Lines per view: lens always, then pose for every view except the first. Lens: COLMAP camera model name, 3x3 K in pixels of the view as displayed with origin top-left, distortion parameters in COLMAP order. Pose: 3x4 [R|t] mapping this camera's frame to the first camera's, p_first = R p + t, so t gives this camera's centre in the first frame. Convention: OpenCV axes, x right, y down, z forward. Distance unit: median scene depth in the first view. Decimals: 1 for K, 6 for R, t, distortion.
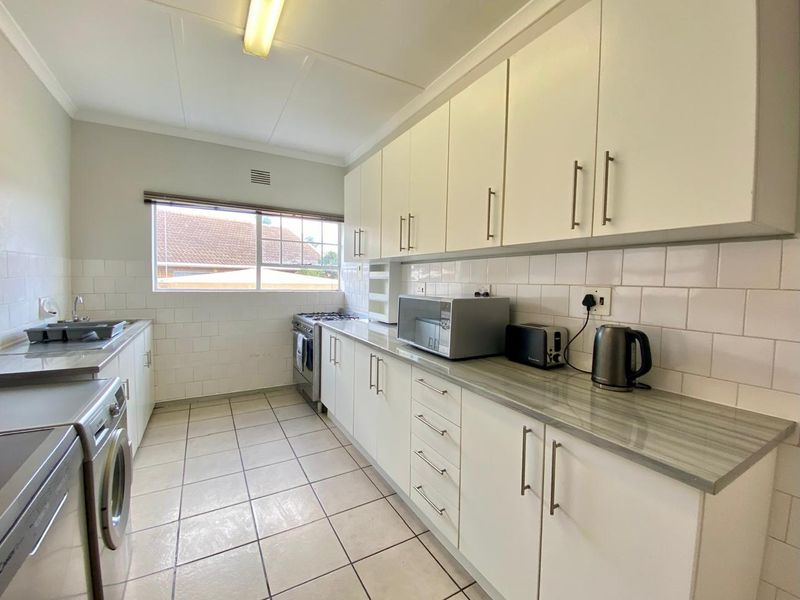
lens RADIAL K [[340.2, 0, 404.7], [0, 340.2, 301.8], [0, 0, 1]] dist [-0.018934, -0.002250]
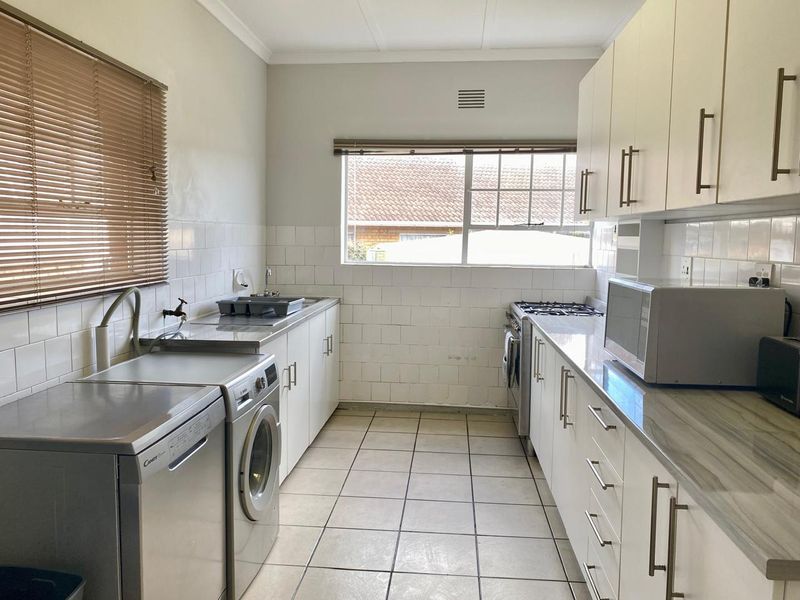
lens RADIAL K [[612.0, 0, 396.5], [0, 612.0, 296.8], [0, 0, 1]] dist [0.055963, -0.019581]
pose [[0.804346, 0.049526, -0.592094, 0.239772], [-0.036267, 0.998754, 0.034273, -0.007154], [0.593054, -0.006094, 0.805140, -0.107828]]
